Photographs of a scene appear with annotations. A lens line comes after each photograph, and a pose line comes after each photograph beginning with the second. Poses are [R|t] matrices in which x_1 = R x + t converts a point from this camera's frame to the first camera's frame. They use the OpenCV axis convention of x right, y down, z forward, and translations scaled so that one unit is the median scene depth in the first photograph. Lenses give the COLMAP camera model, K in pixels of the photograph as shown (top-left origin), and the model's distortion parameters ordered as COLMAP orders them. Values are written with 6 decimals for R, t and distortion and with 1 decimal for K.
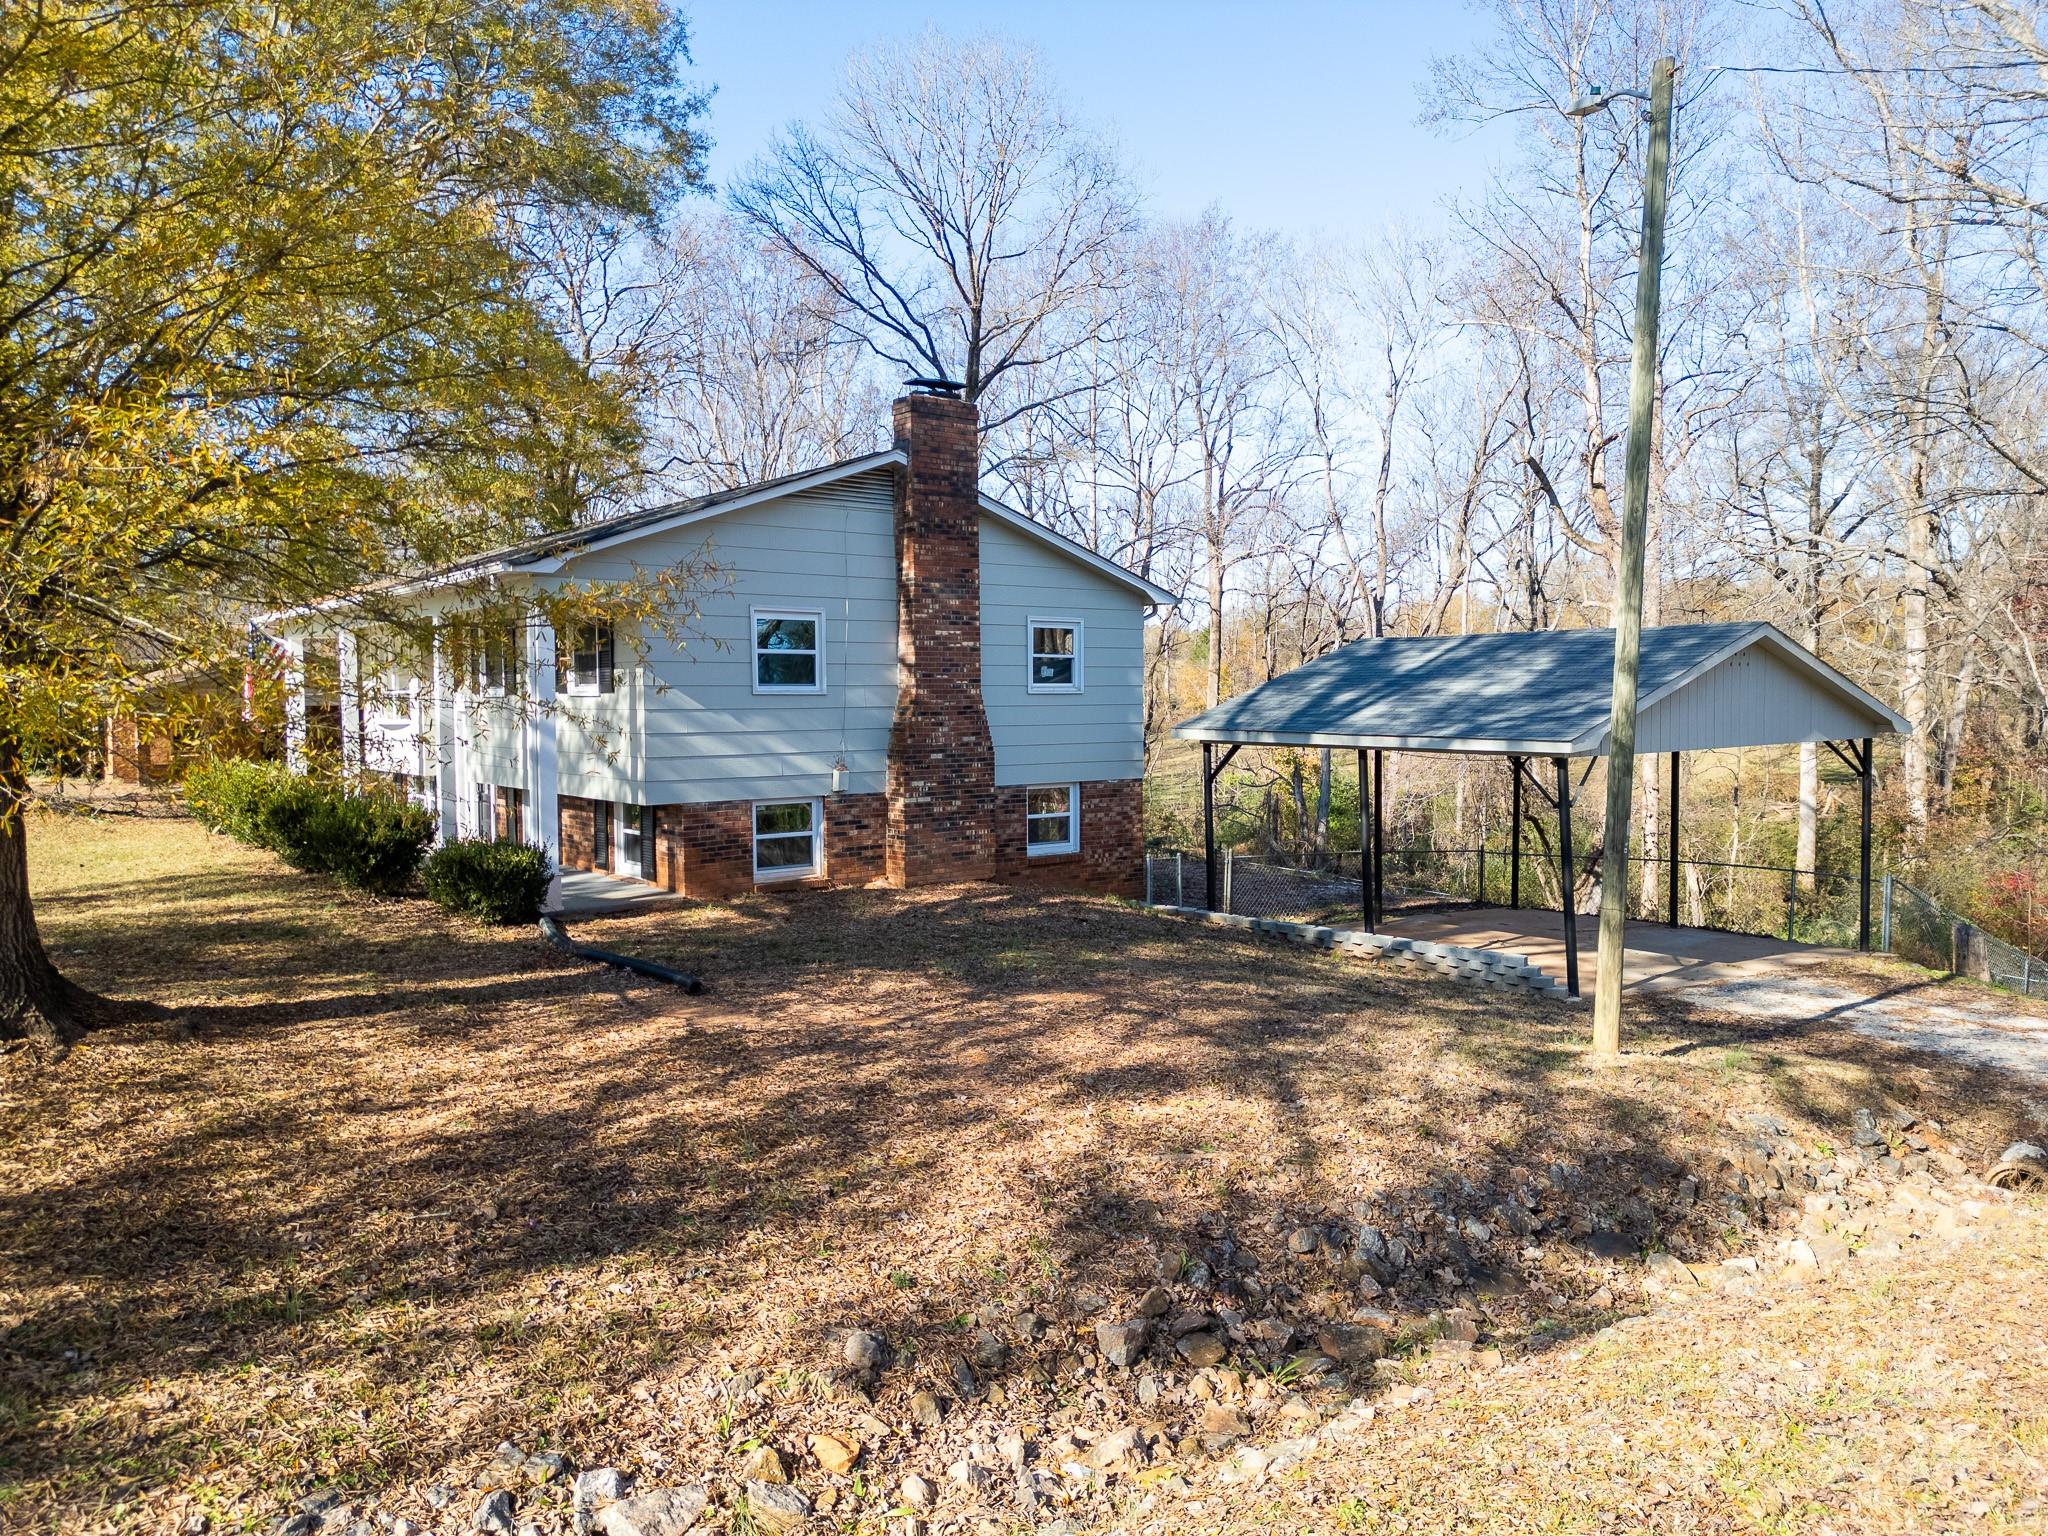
lens RADIAL K [[1422.3, 0, 1018.0], [0, 1422.3, 765.9], [0, 0, 1]] dist [0.042698, -0.000981]
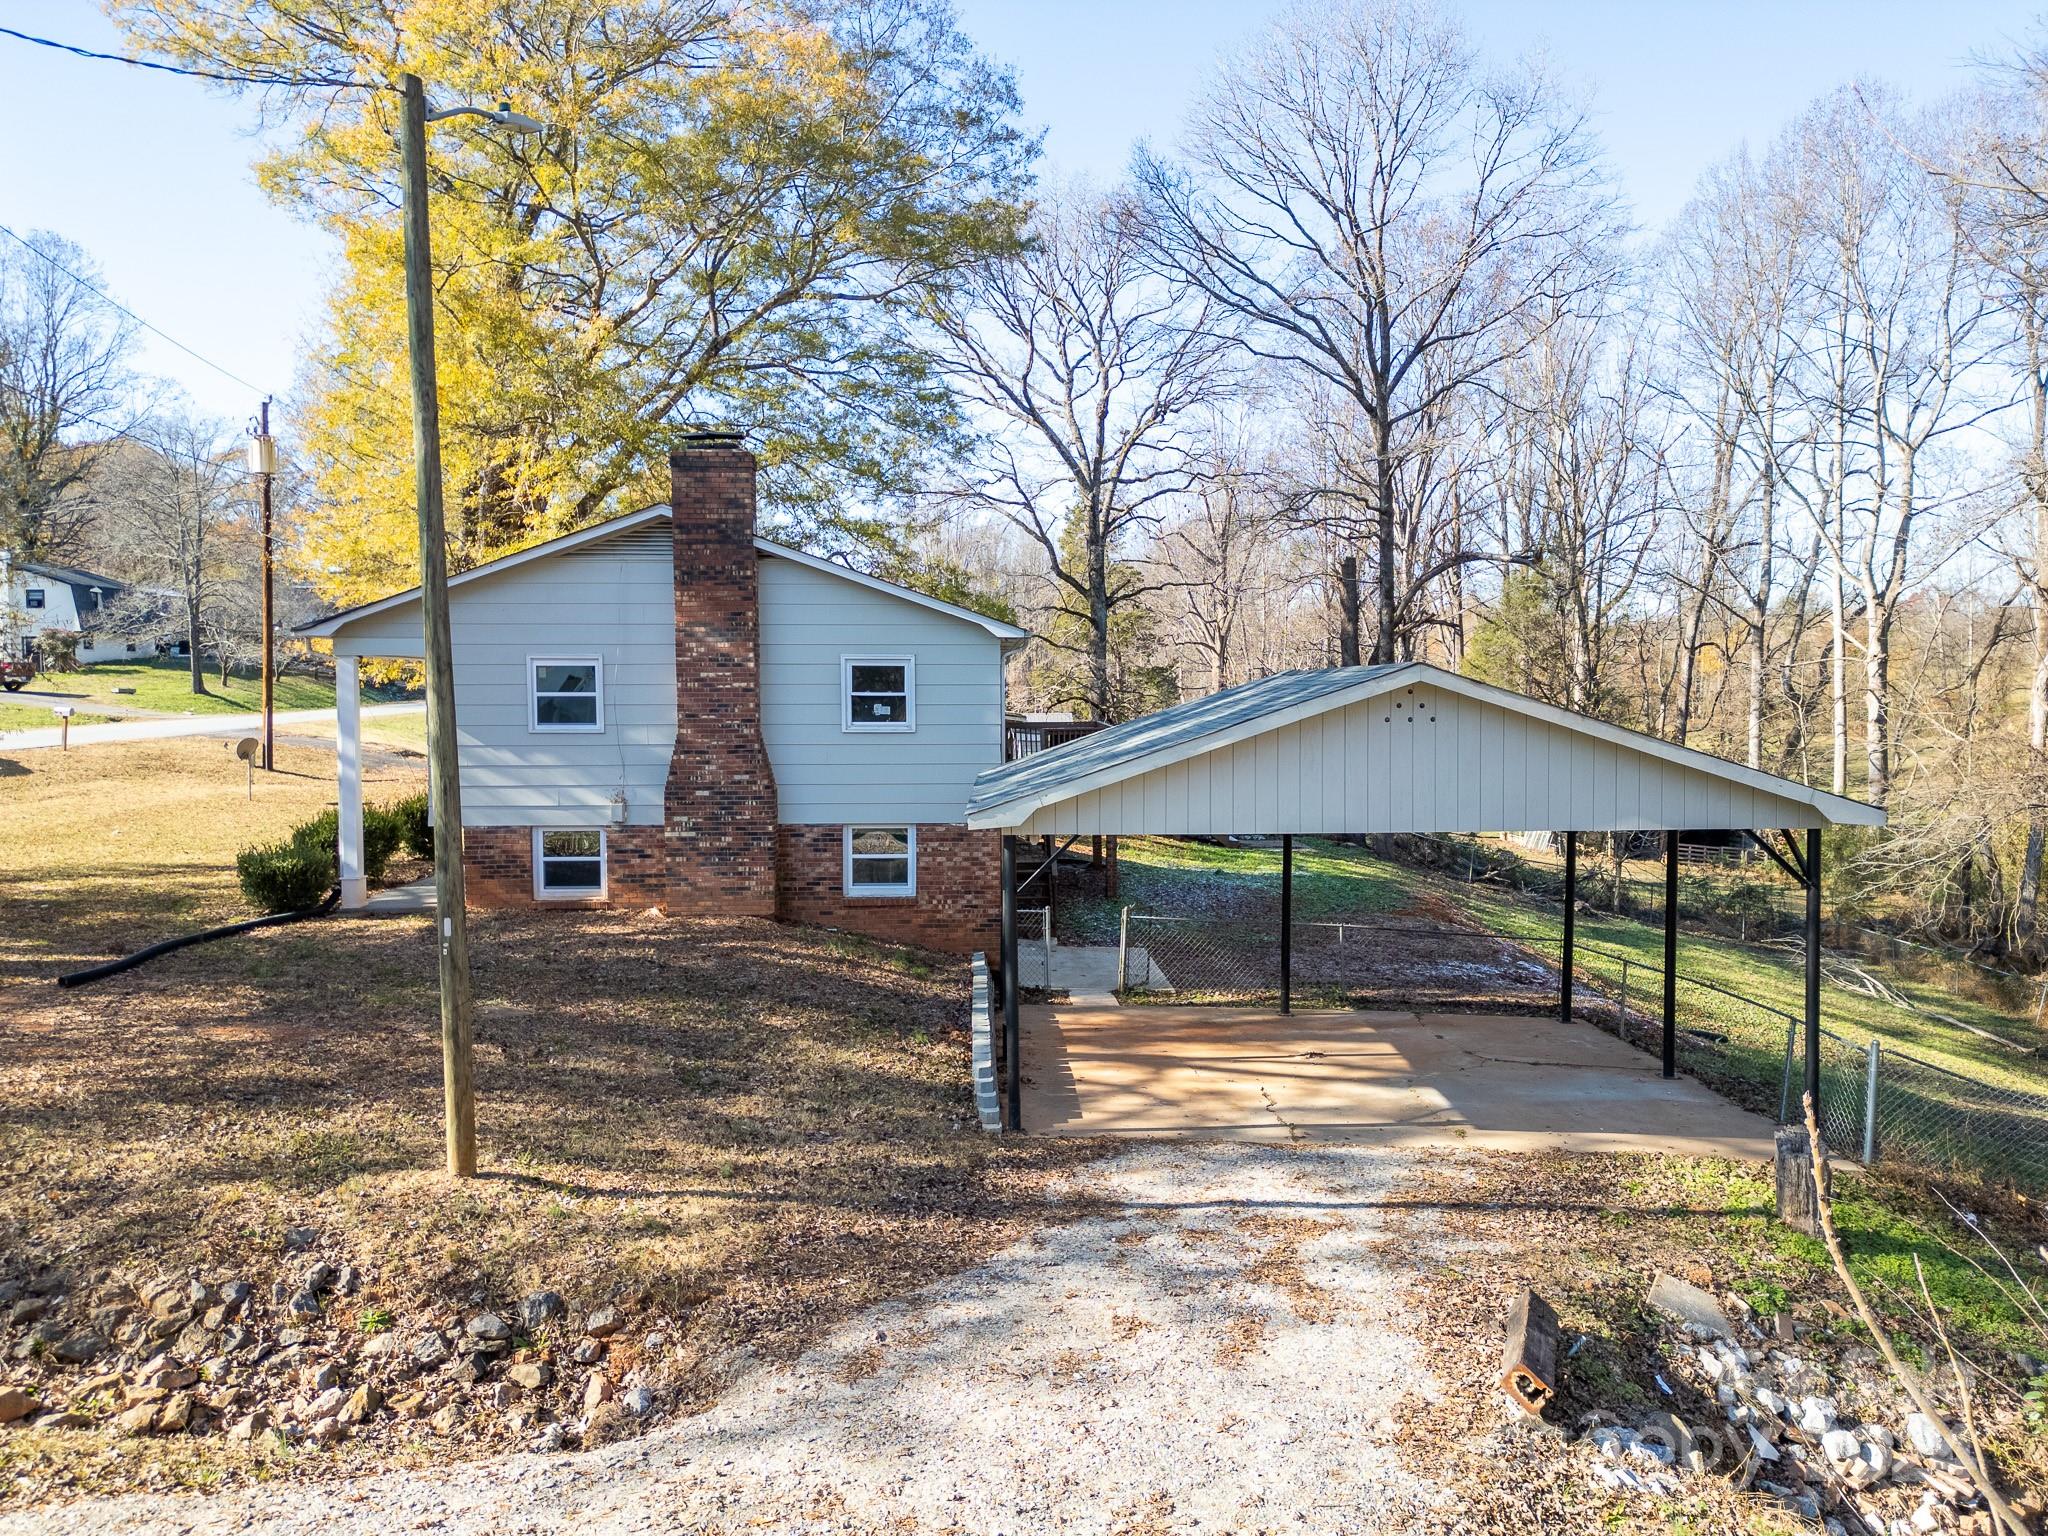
lens RADIAL K [[1422.3, 0, 1019.8], [0, 1422.3, 766.5], [0, 0, 1]] dist [0.042698, -0.000981]
pose [[0.820213, 0.036273, -0.570907, 0.726601], [-0.032572, 0.999330, 0.016698, -0.051334], [0.571130, 0.004900, 0.820845, 0.275332]]
